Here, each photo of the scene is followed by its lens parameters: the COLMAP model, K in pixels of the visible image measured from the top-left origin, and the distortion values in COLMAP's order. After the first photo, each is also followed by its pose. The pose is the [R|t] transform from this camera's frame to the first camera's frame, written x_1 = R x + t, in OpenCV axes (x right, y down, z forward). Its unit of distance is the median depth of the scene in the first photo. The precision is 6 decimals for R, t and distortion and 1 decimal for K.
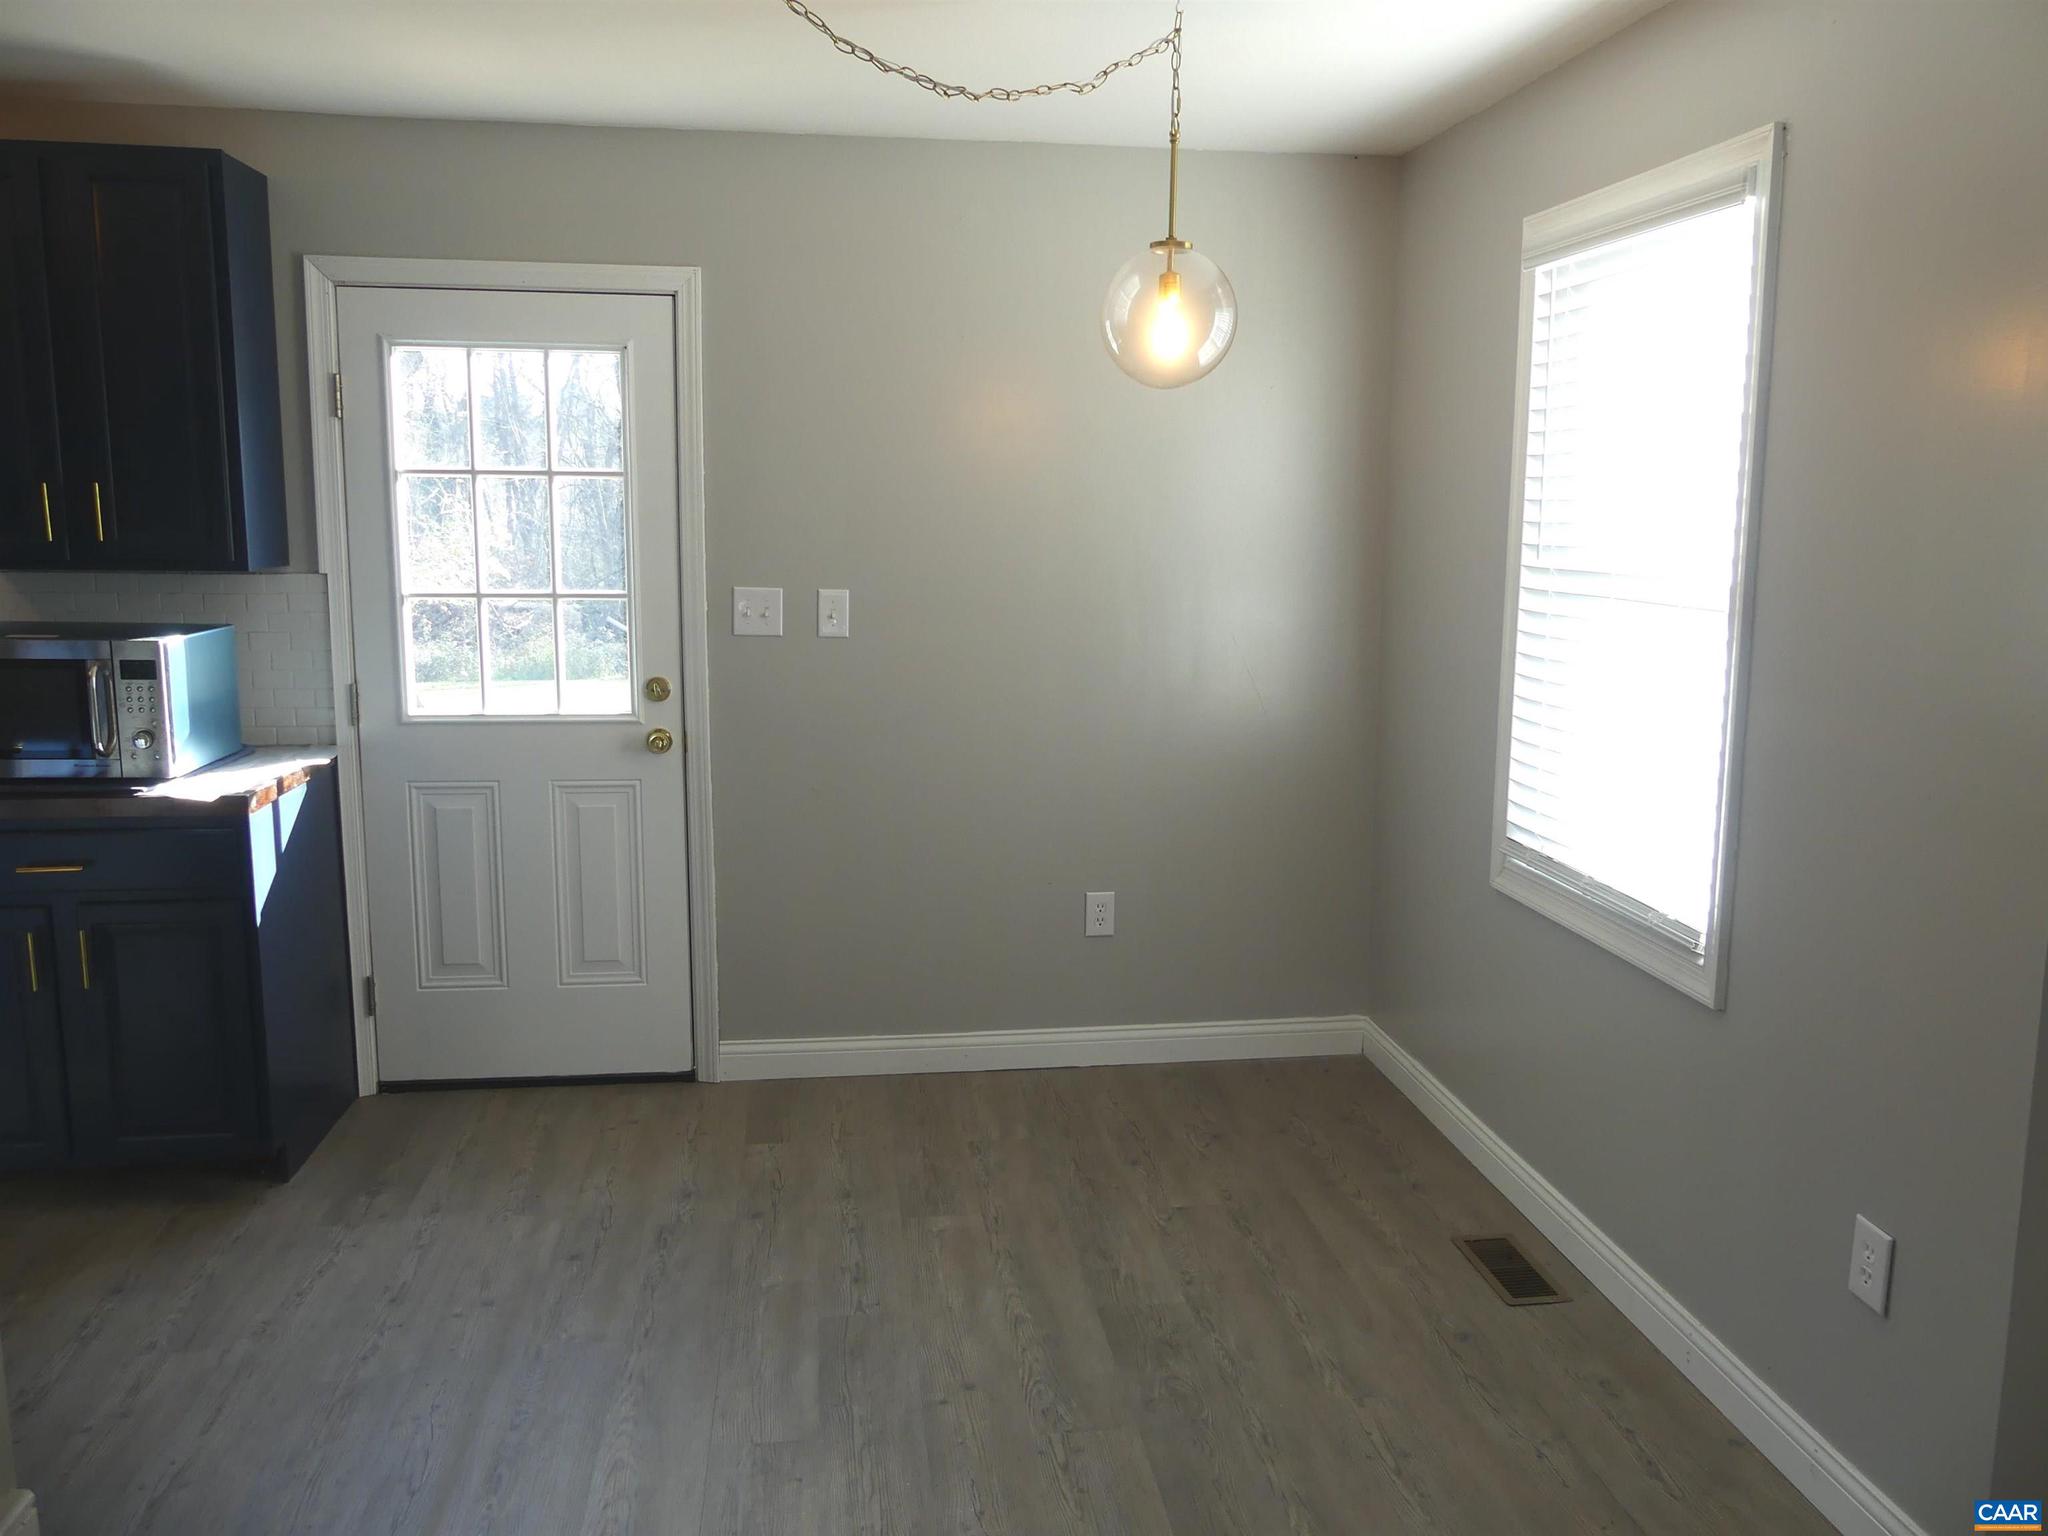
lens RADIAL K [[1569.1, 0, 1028.7], [0, 1569.1, 765.1], [0, 0, 1]] dist [-0.009924, 0.028184]
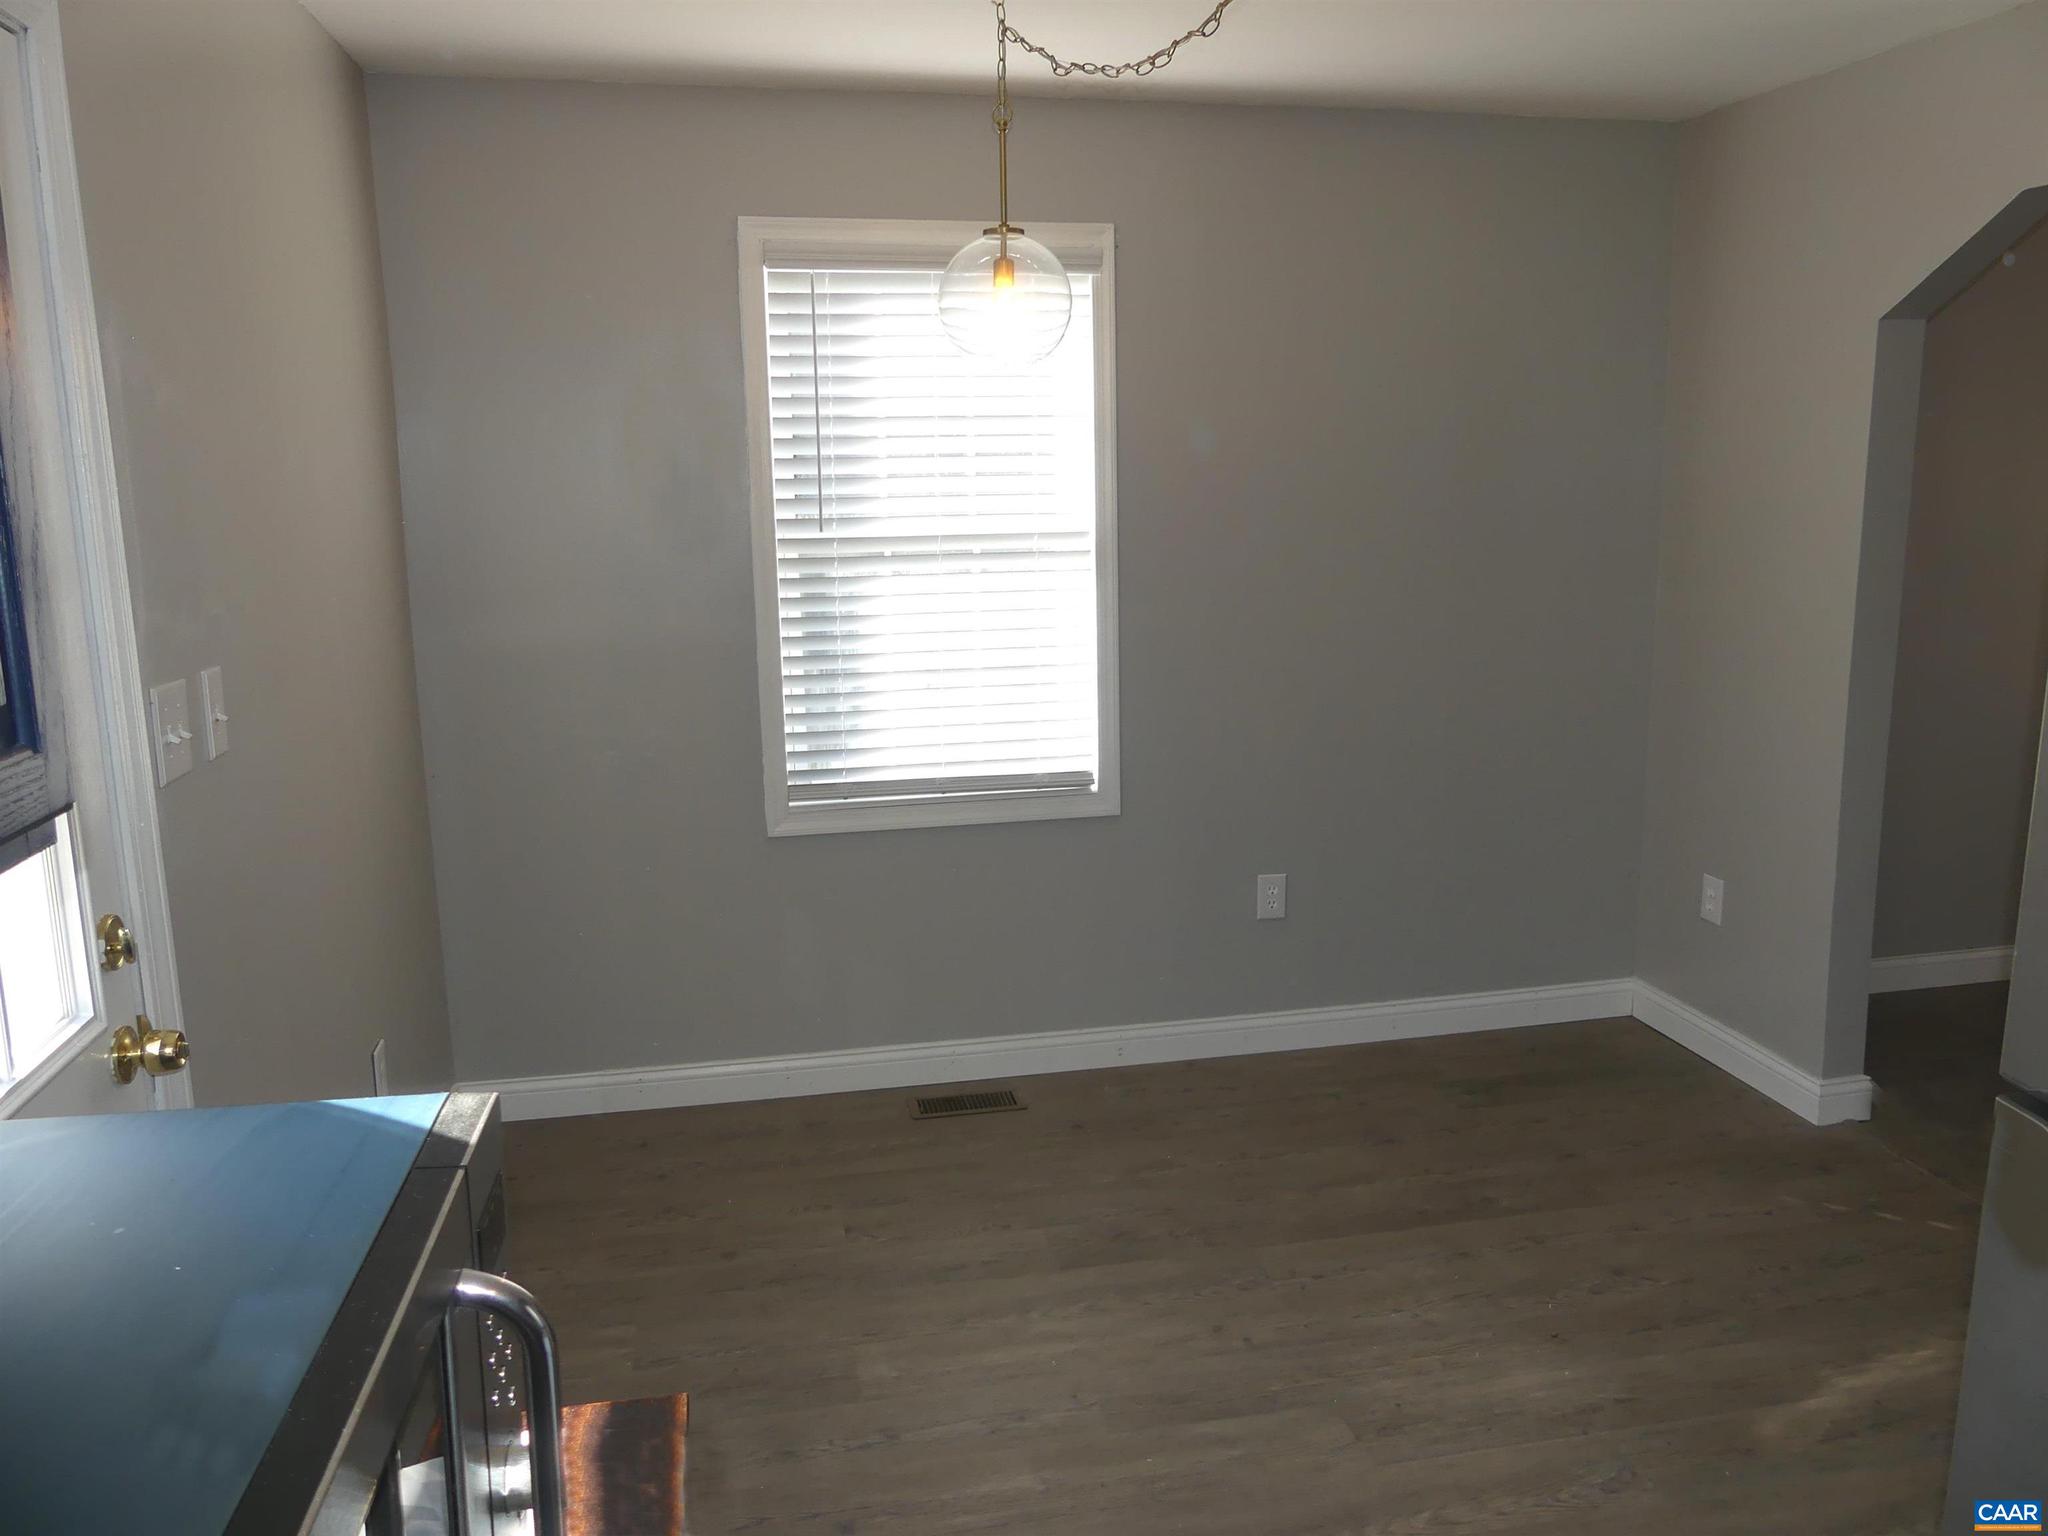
lens RADIAL K [[1569.1, 0, 1029.6], [0, 1569.1, 763.0], [0, 0, 1]] dist [-0.009924, 0.028184]
pose [[-0.081865, -0.188989, 0.978561, -0.902961], [0.174983, 0.963879, 0.200792, -0.186412], [-0.981162, 0.187669, -0.045838, 1.007376]]
